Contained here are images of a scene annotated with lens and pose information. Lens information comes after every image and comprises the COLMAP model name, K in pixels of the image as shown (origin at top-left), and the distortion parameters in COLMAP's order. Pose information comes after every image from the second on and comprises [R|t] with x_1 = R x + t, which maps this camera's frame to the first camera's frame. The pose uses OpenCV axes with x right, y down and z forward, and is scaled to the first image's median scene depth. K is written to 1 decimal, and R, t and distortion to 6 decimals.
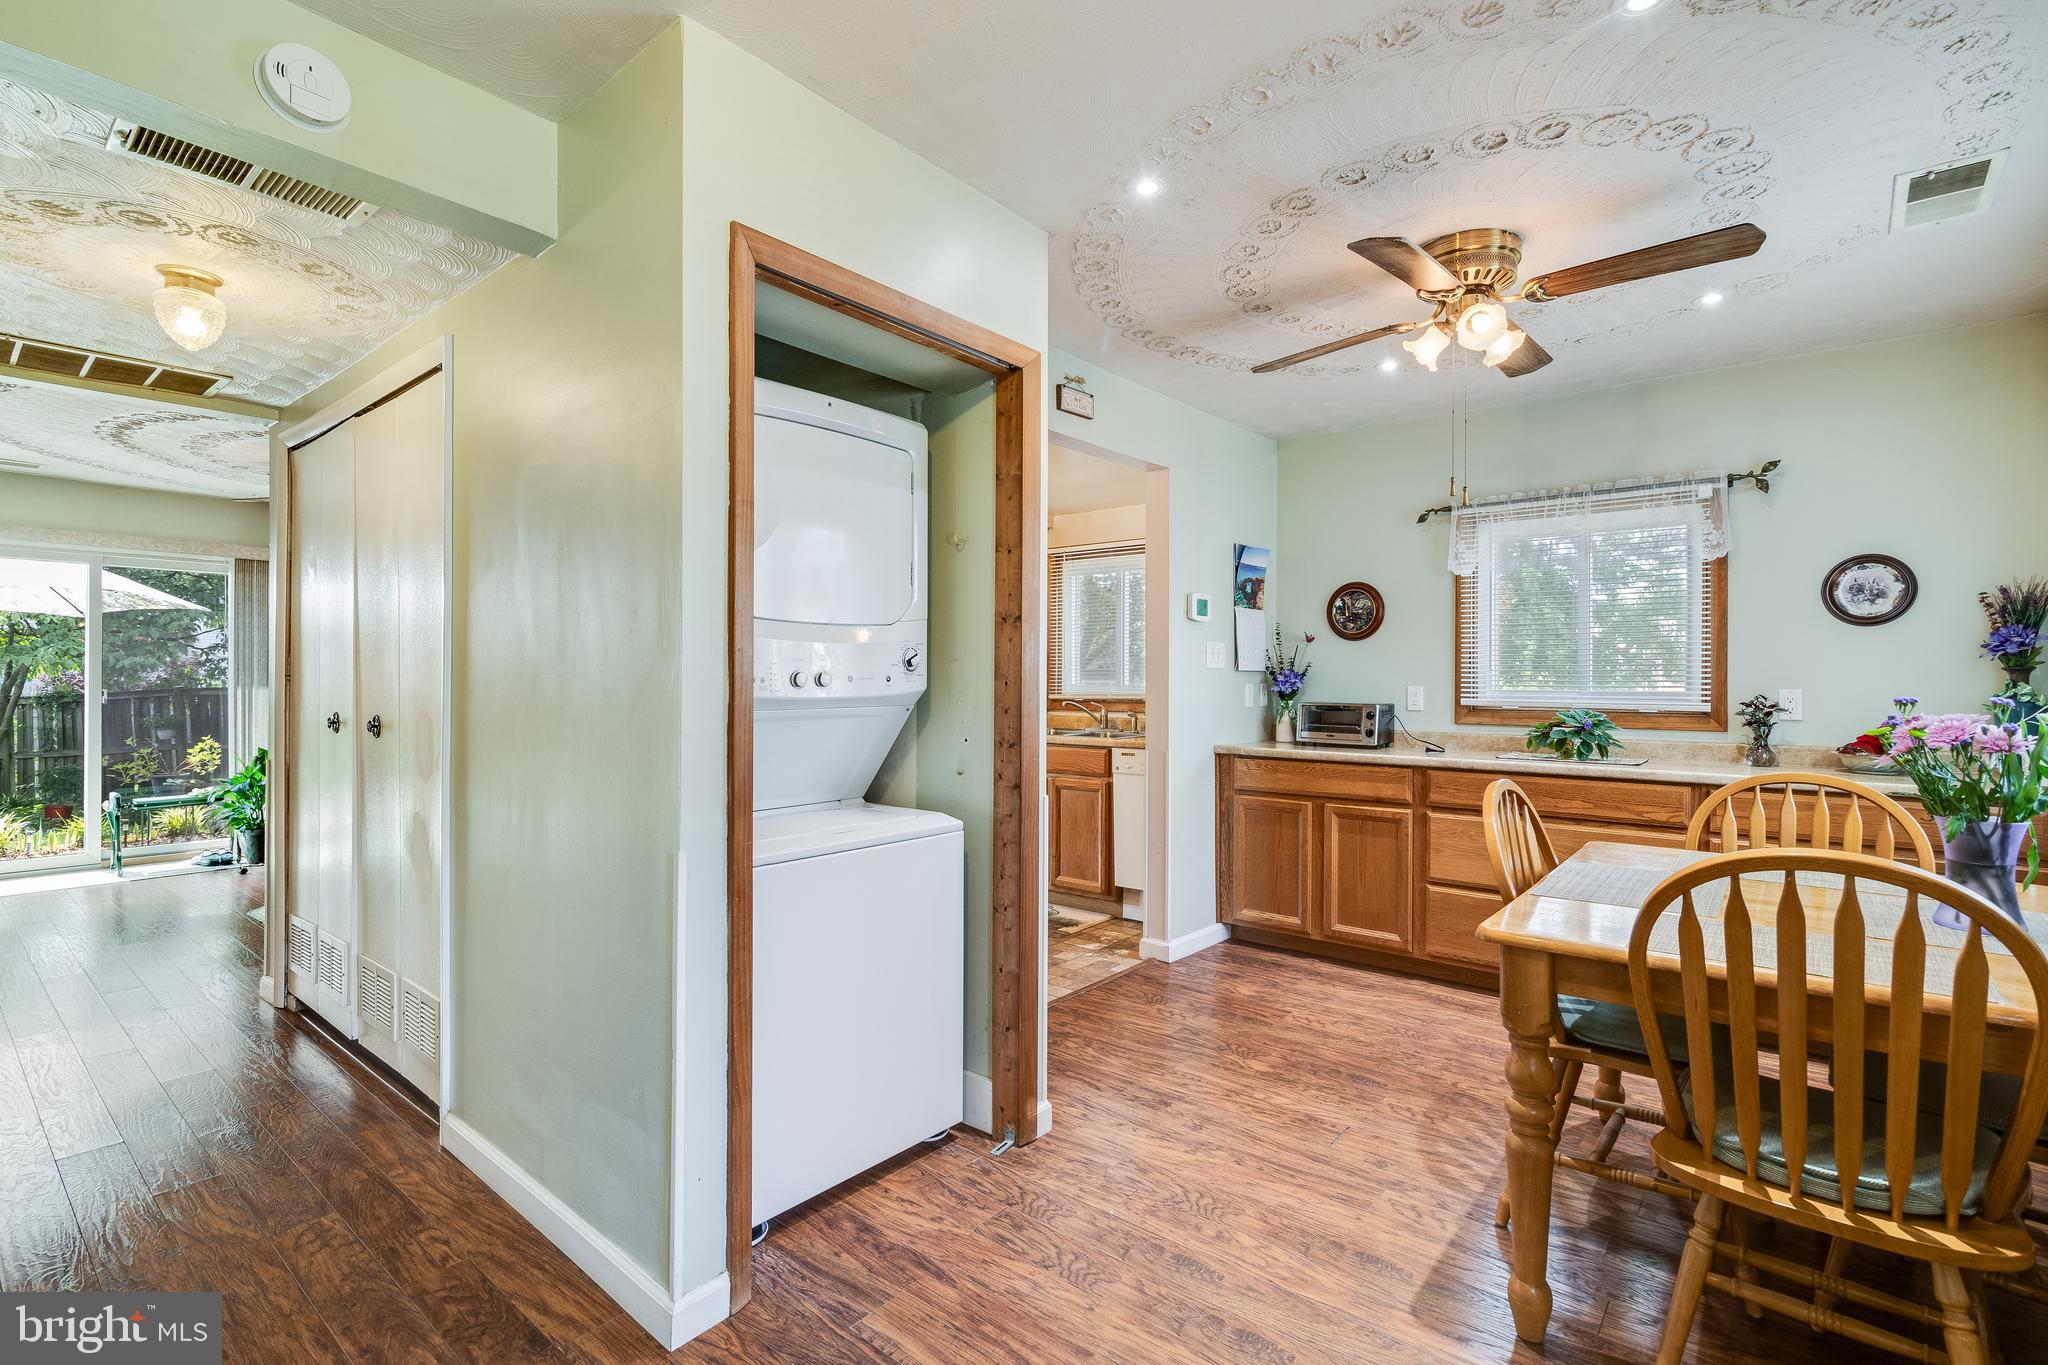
lens RADIAL K [[947.1, 0, 1027.1], [0, 947.1, 699.1], [0, 0, 1]] dist [0.001613, -0.000159]
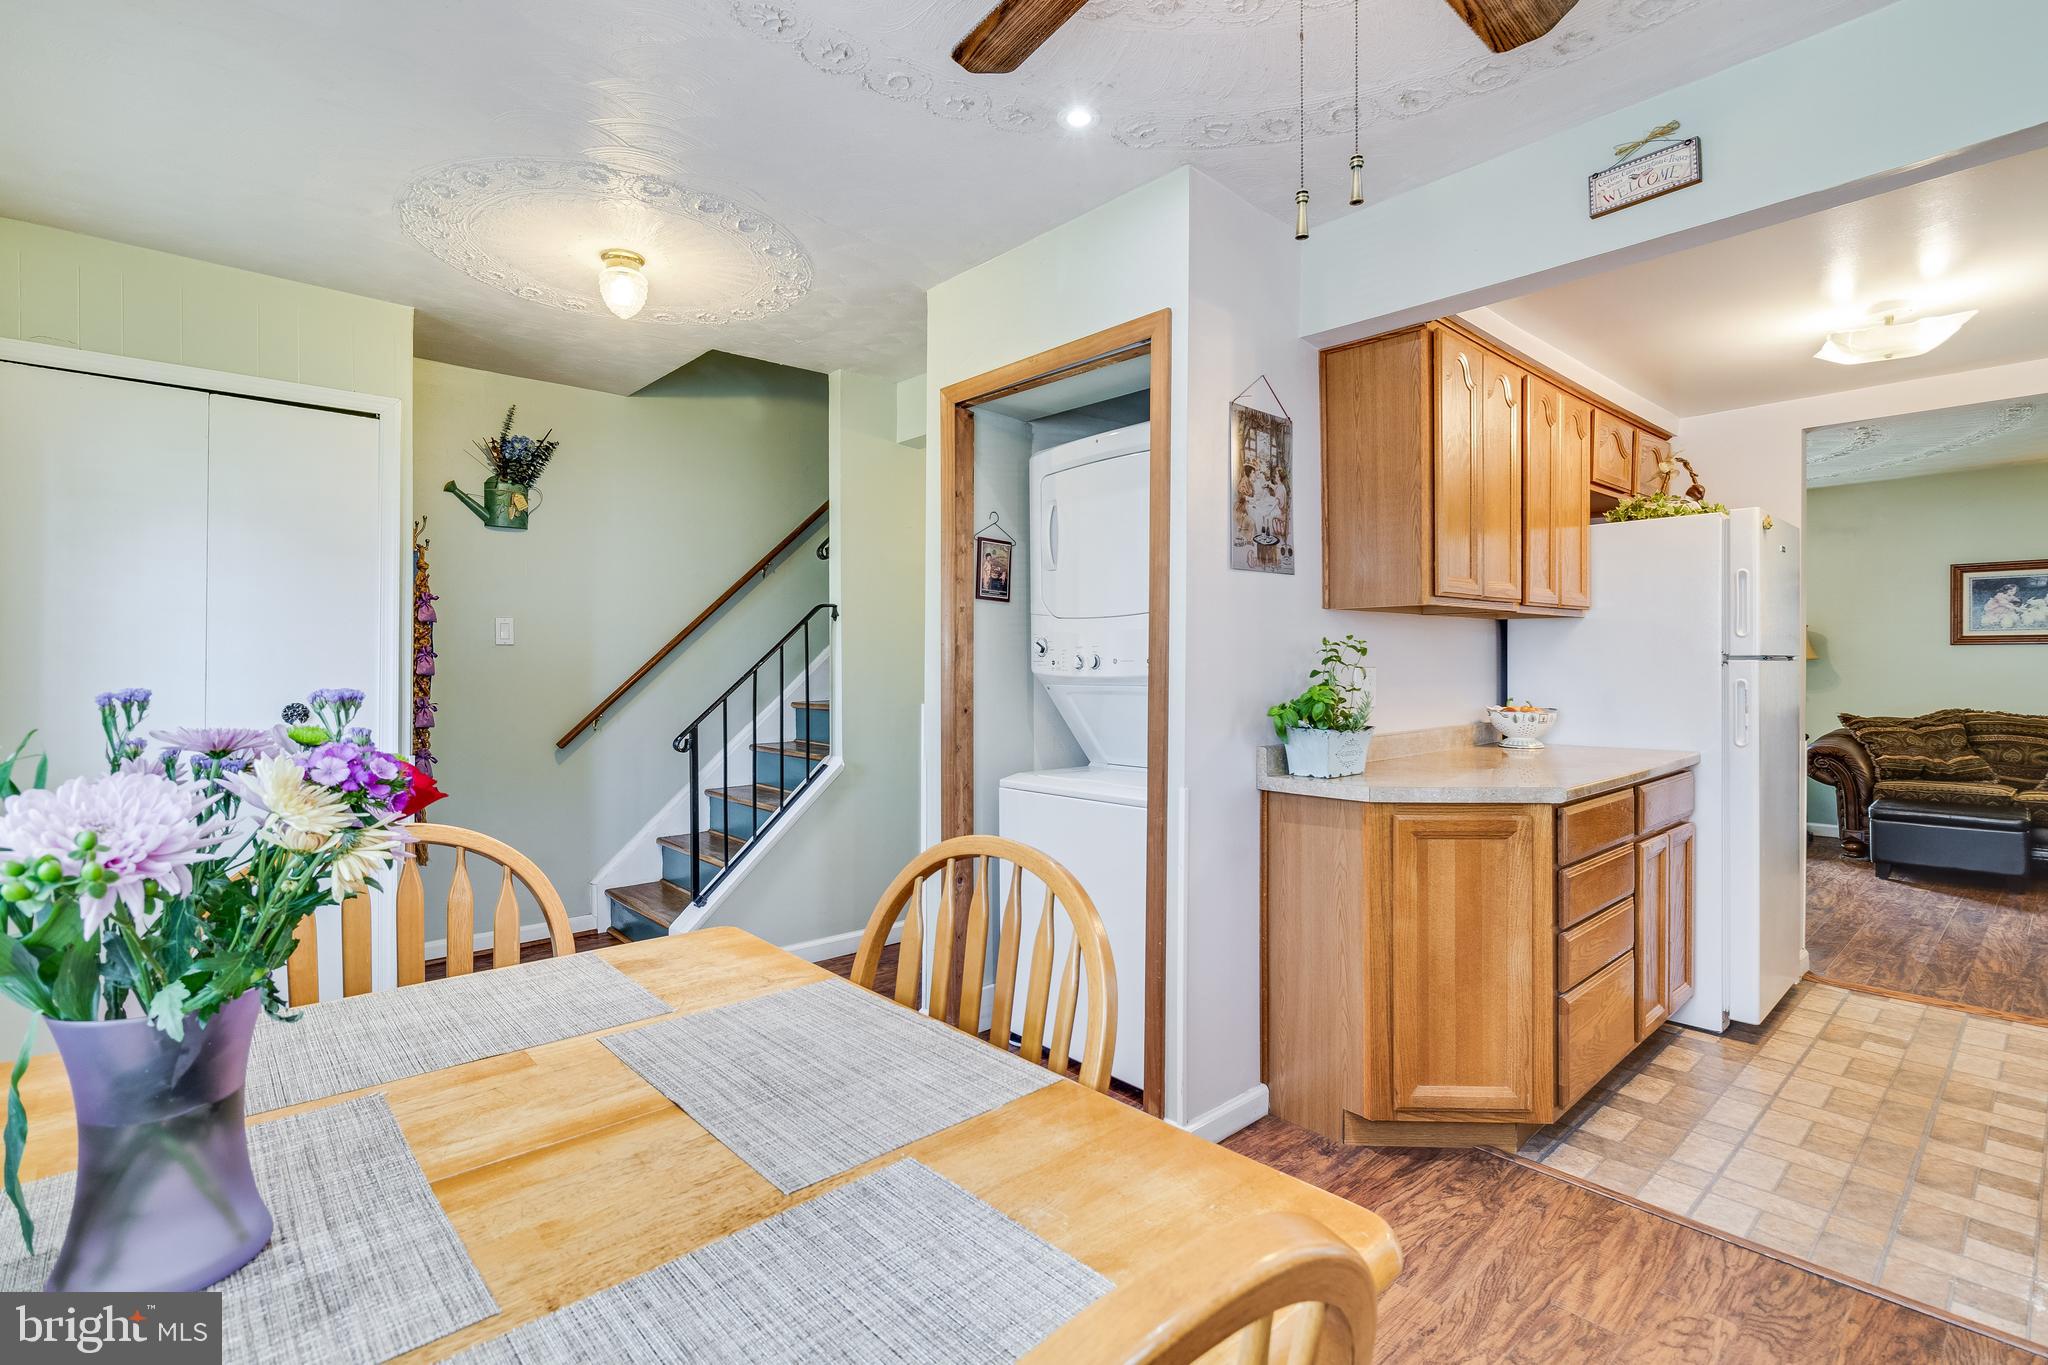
lens RADIAL K [[947.1, 0, 1024.8], [0, 947.1, 671.7], [0, 0, 1]] dist [0.001613, -0.000159]
pose [[-0.146206, 0.001568, -0.989253, 0.651704], [-0.017504, 0.999838, 0.004172, -0.007232], [0.989099, 0.017926, -0.146155, 0.685401]]
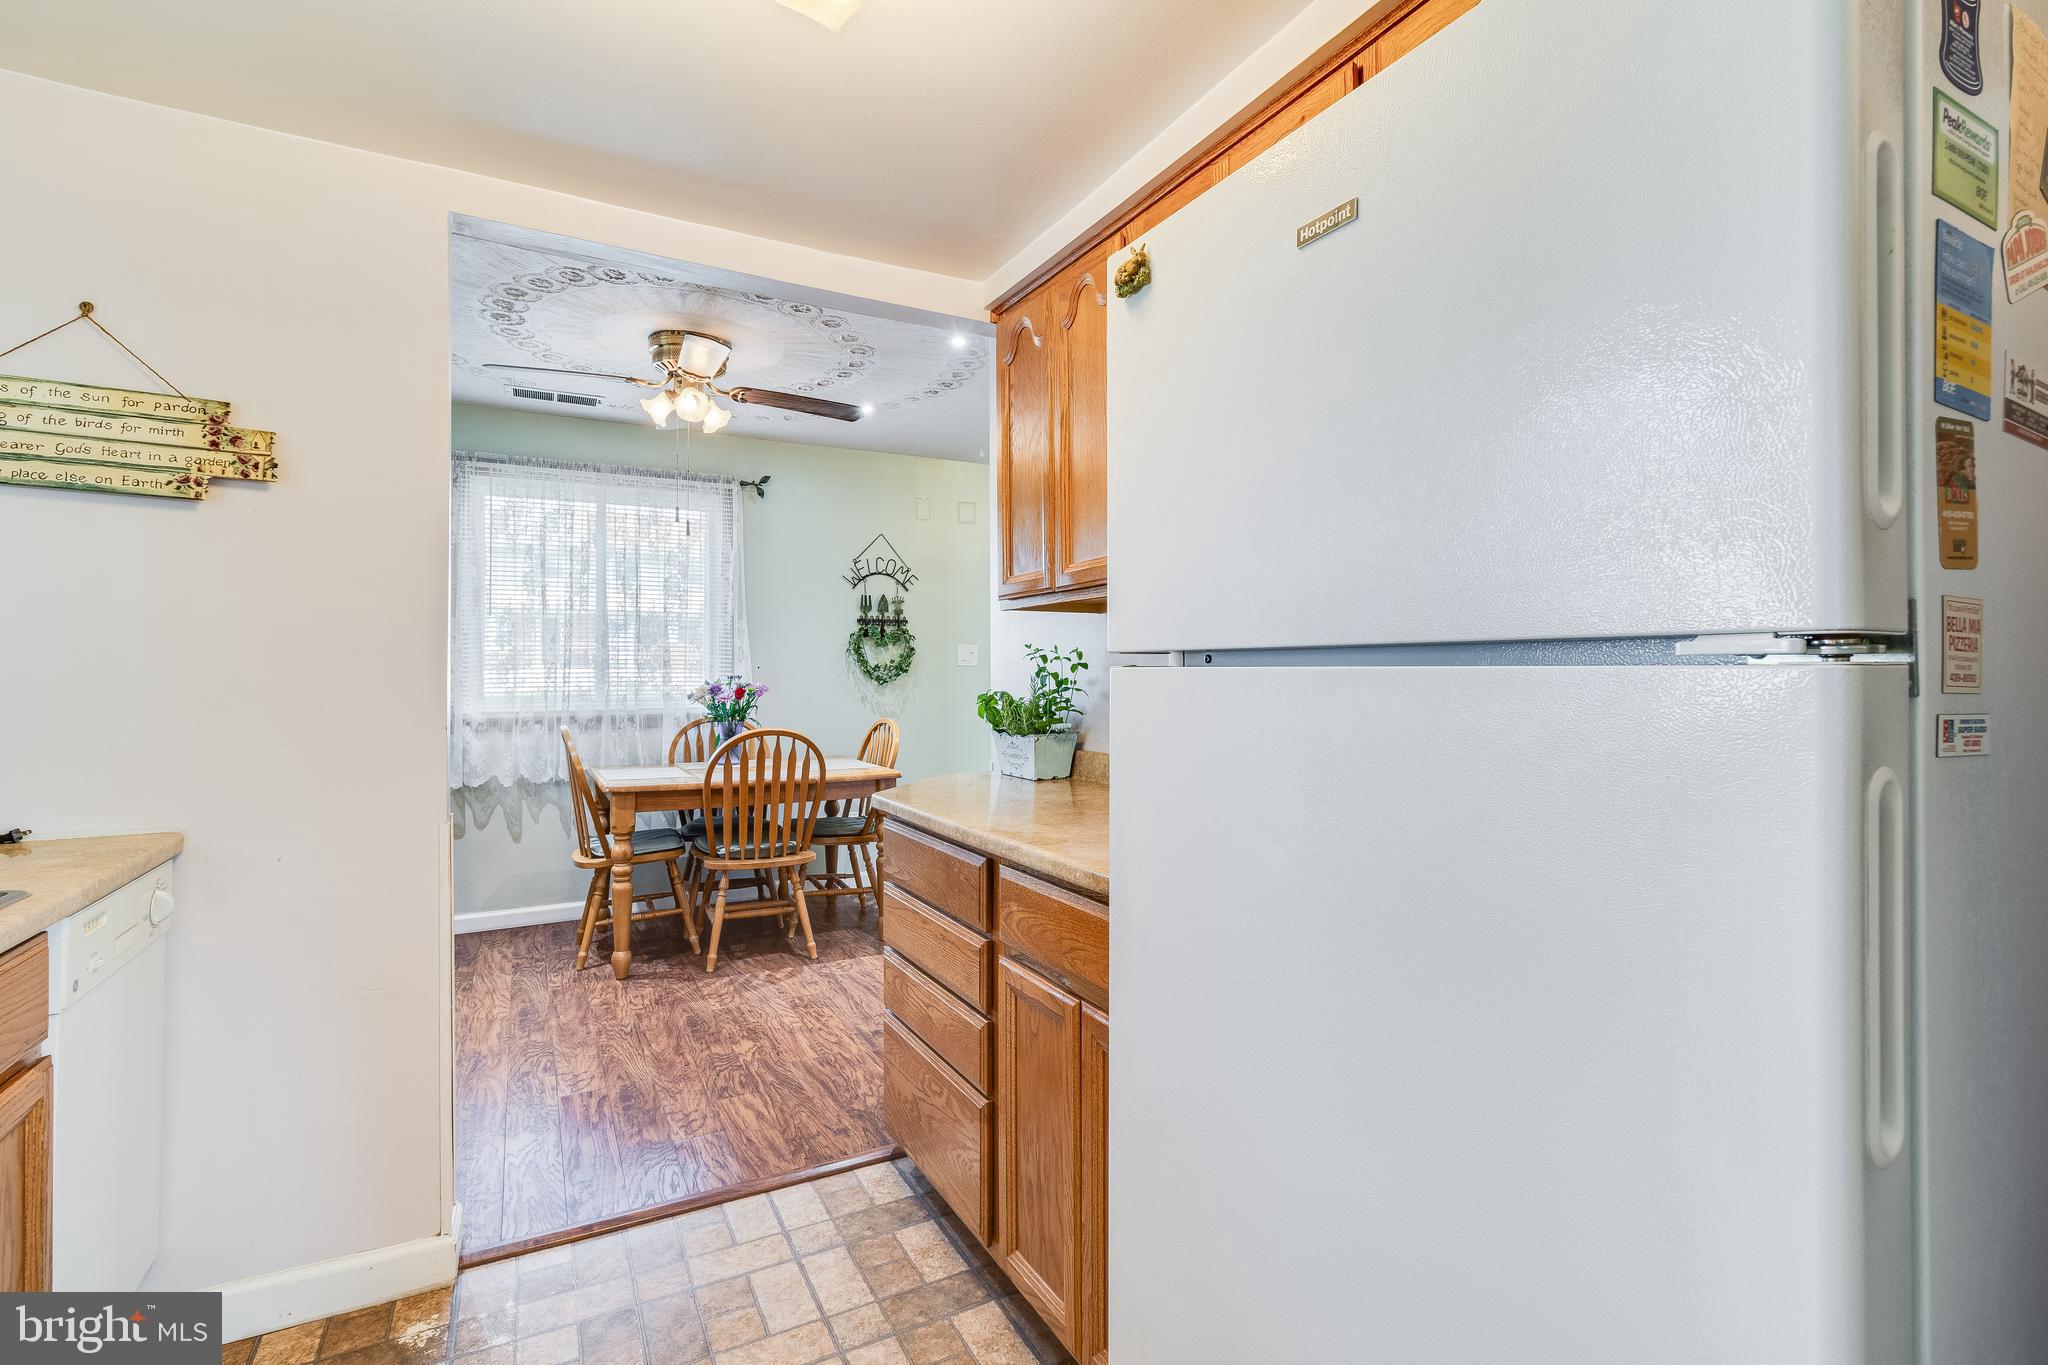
lens RADIAL K [[947.1, 0, 1030.4], [0, 947.1, 665.4], [0, 0, 1]] dist [0.001613, -0.000159]
pose [[-0.926494, -0.001195, 0.376308, -0.346757], [0.005243, 0.999857, 0.016083, -0.030300], [-0.376273, 0.016873, -0.926355, 1.488829]]
